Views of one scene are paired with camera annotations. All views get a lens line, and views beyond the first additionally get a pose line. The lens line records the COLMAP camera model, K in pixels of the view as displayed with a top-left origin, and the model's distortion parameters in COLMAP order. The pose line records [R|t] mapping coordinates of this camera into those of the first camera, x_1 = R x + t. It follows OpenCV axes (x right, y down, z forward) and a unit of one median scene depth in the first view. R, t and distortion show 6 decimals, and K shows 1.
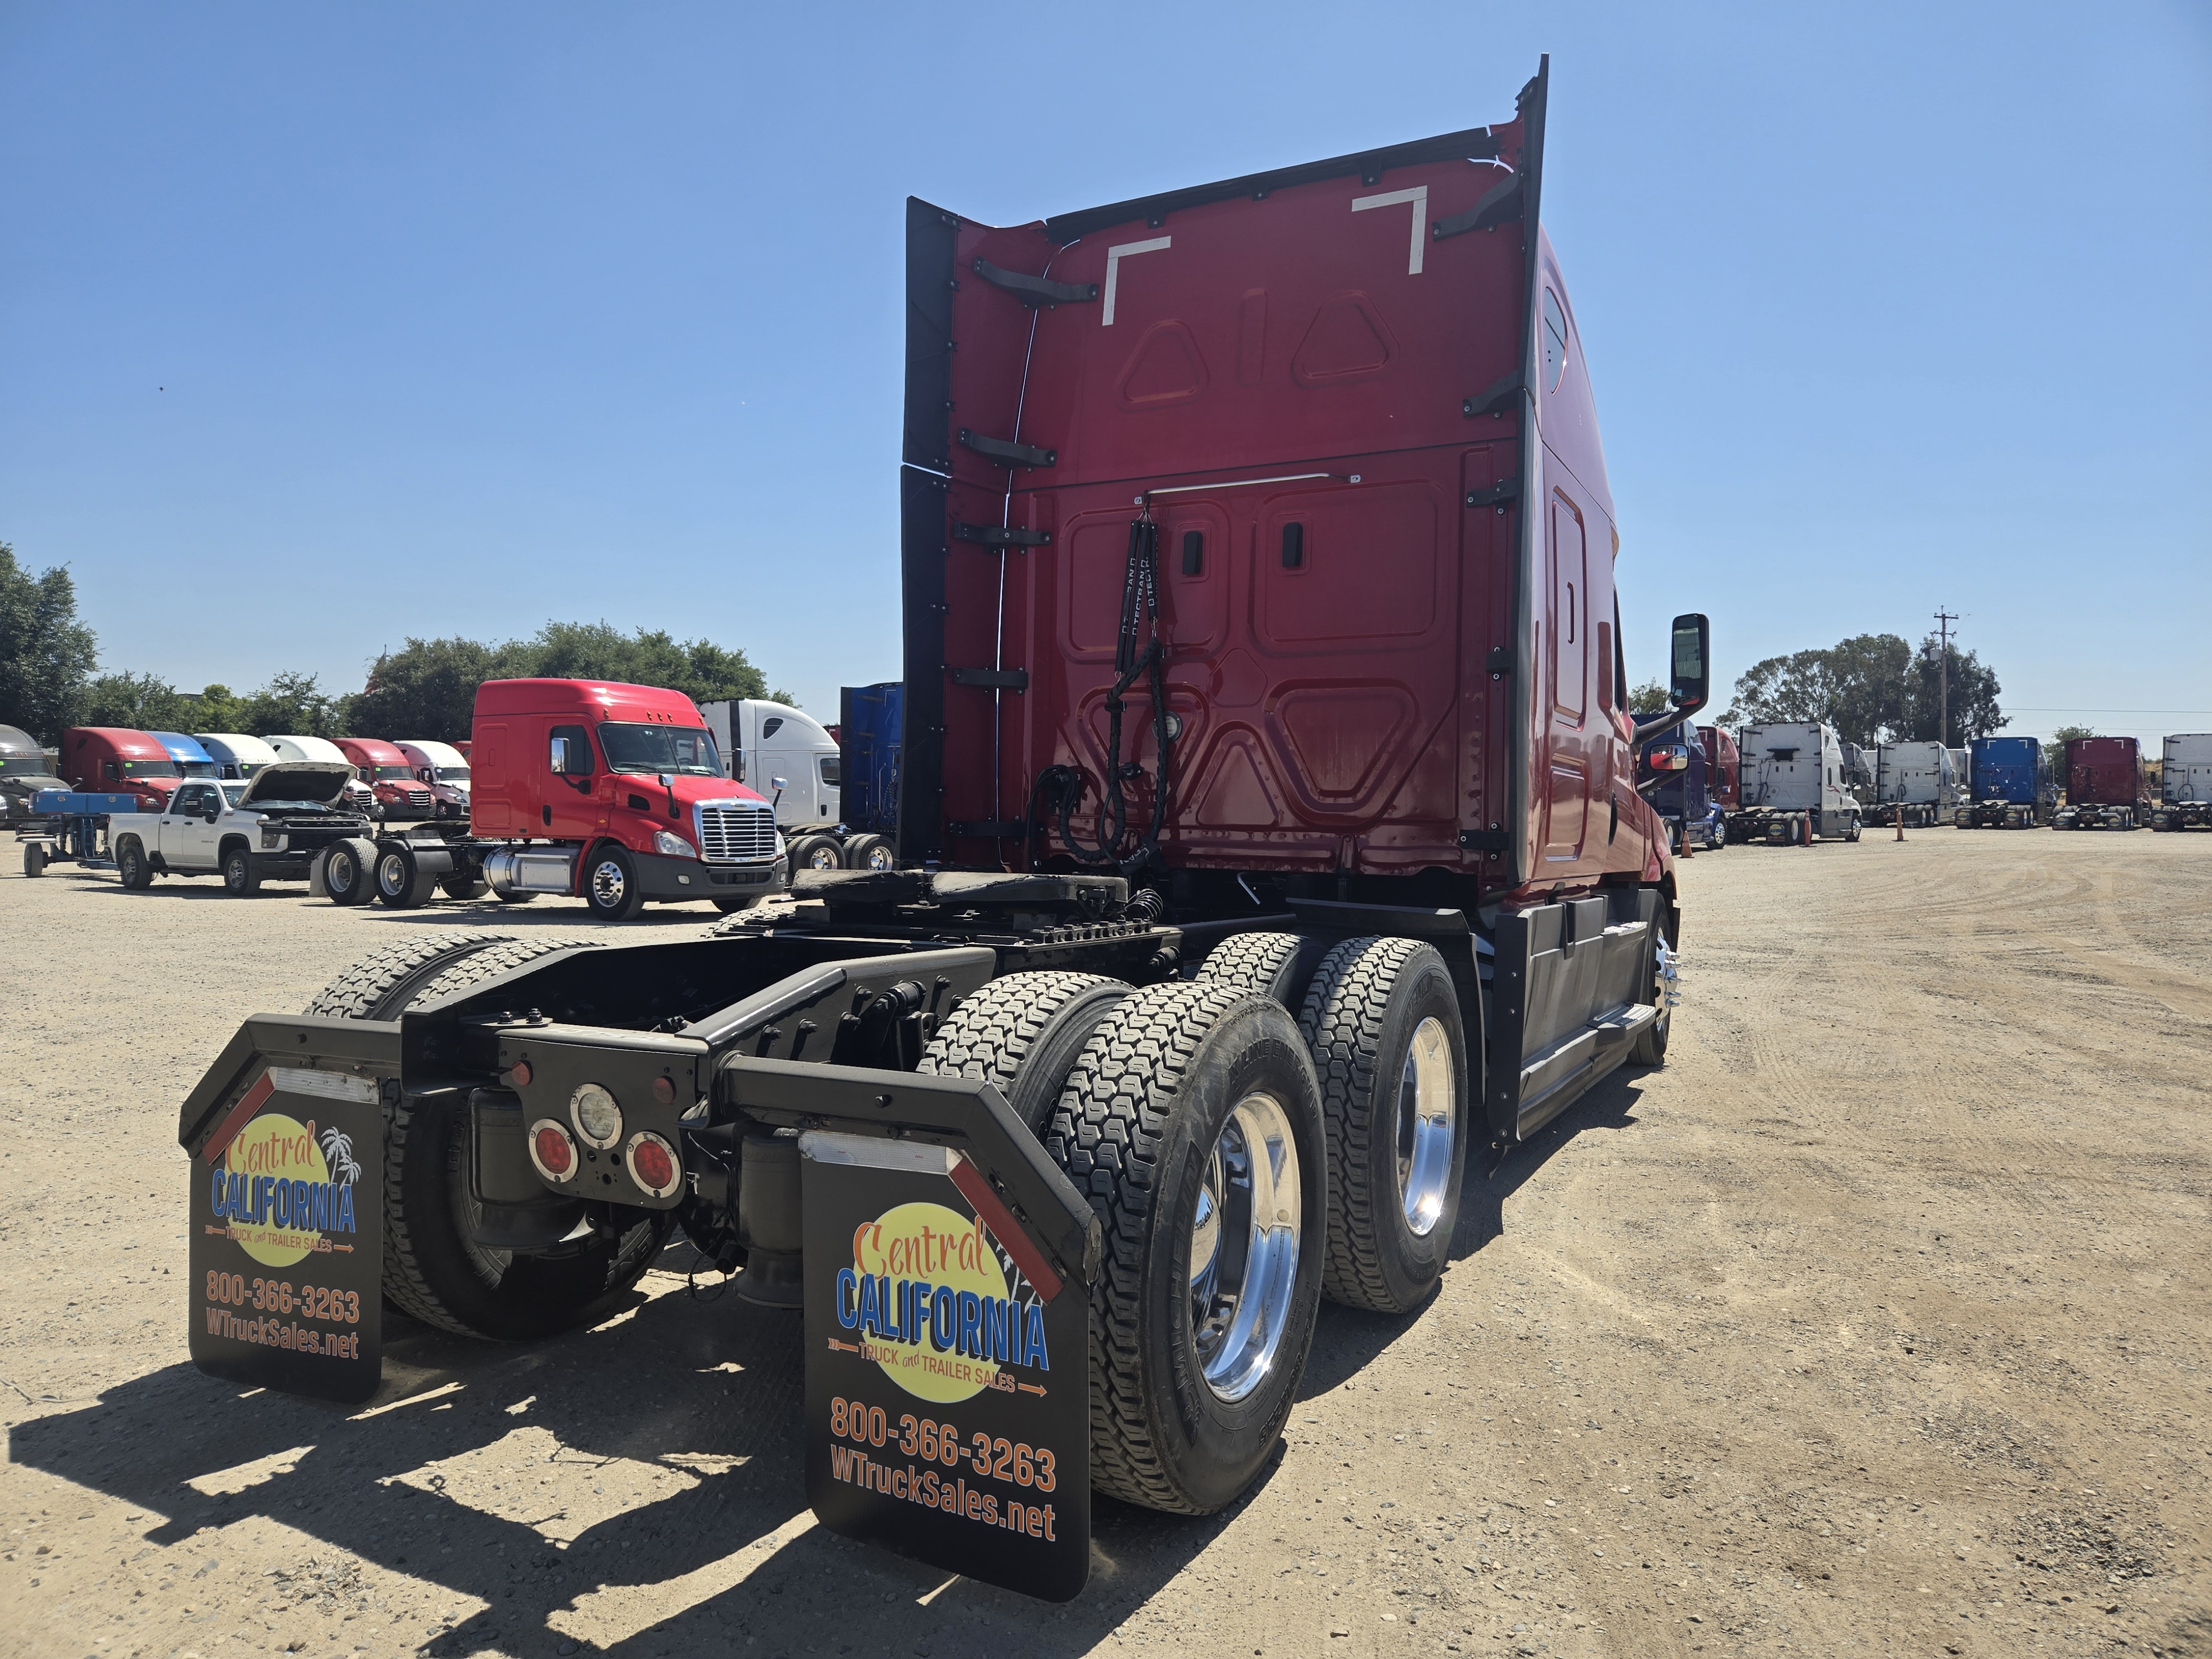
lens RADIAL K [[1494.5, 0, 1097.9], [0, 1494.5, 814.2], [0, 0, 1]] dist [0.043116, -0.020393]
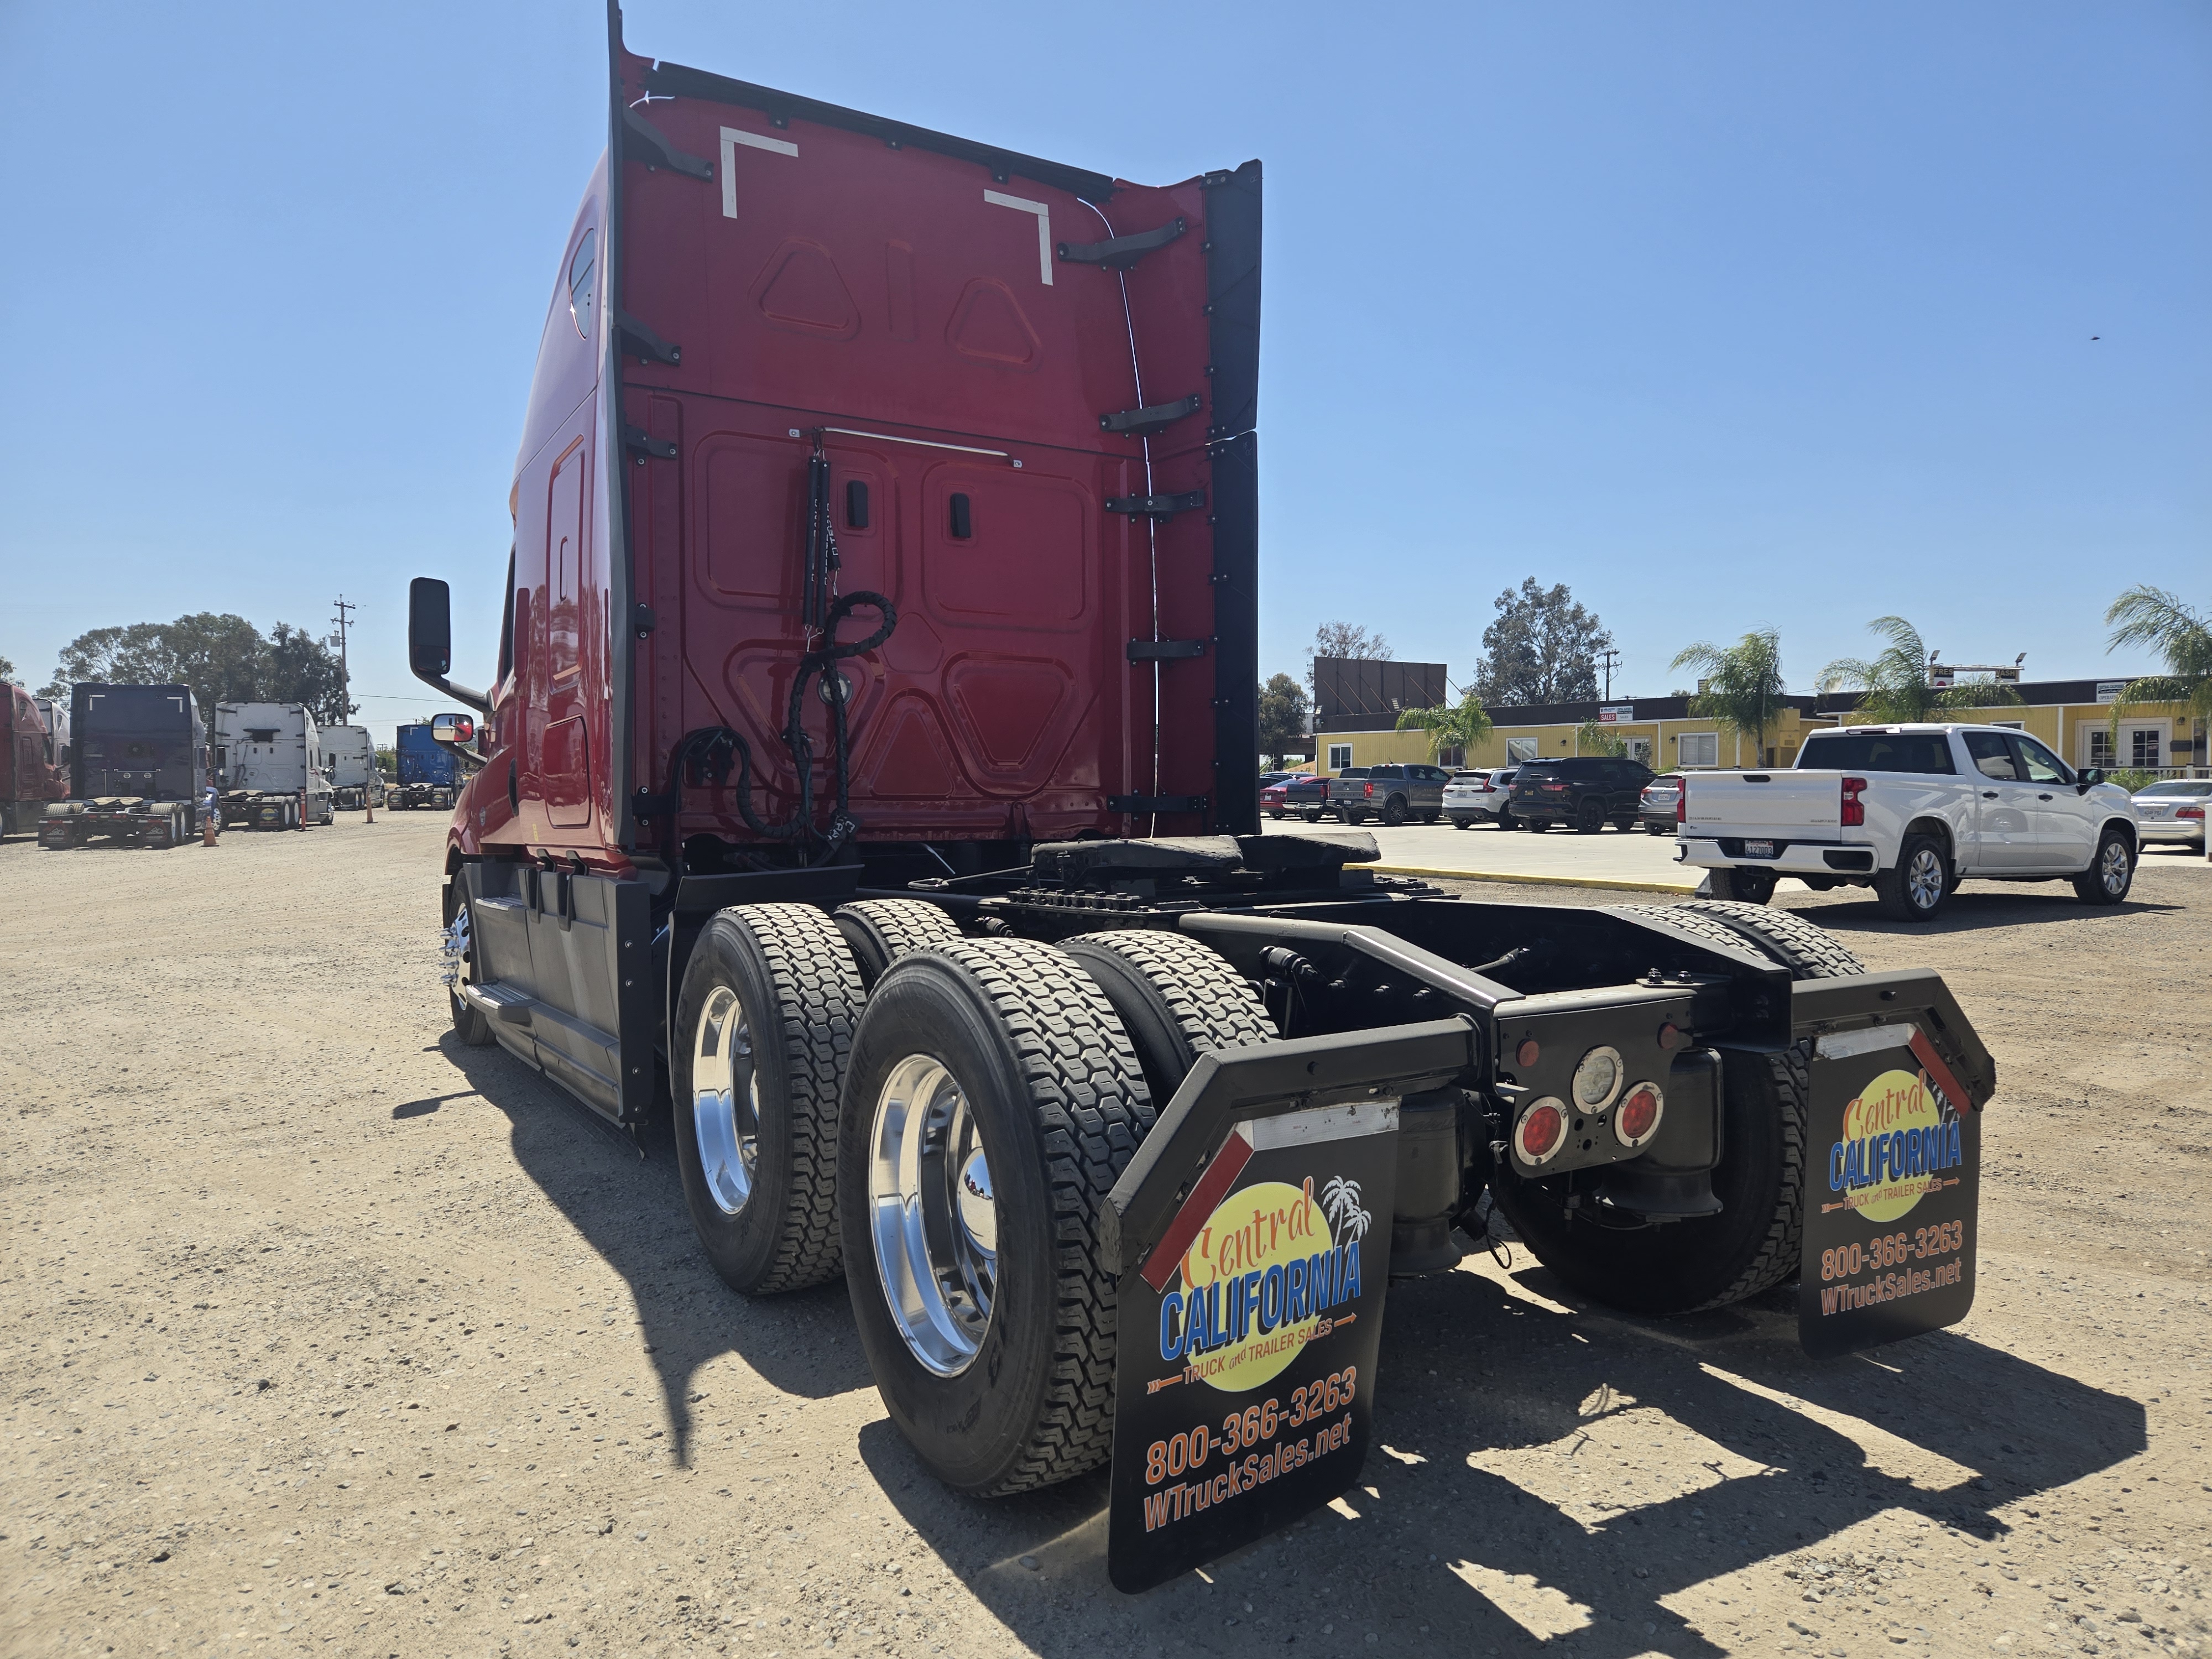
lens RADIAL K [[1494.5, 0, 1097.0], [0, 1494.5, 809.8], [0, 0, 1]] dist [0.043116, -0.020393]
pose [[0.509921, -0.014732, 0.860095, -0.709520], [0.008908, 0.999890, 0.011845, 0.007213], [-0.860175, 0.001621, 0.509997, 0.418744]]
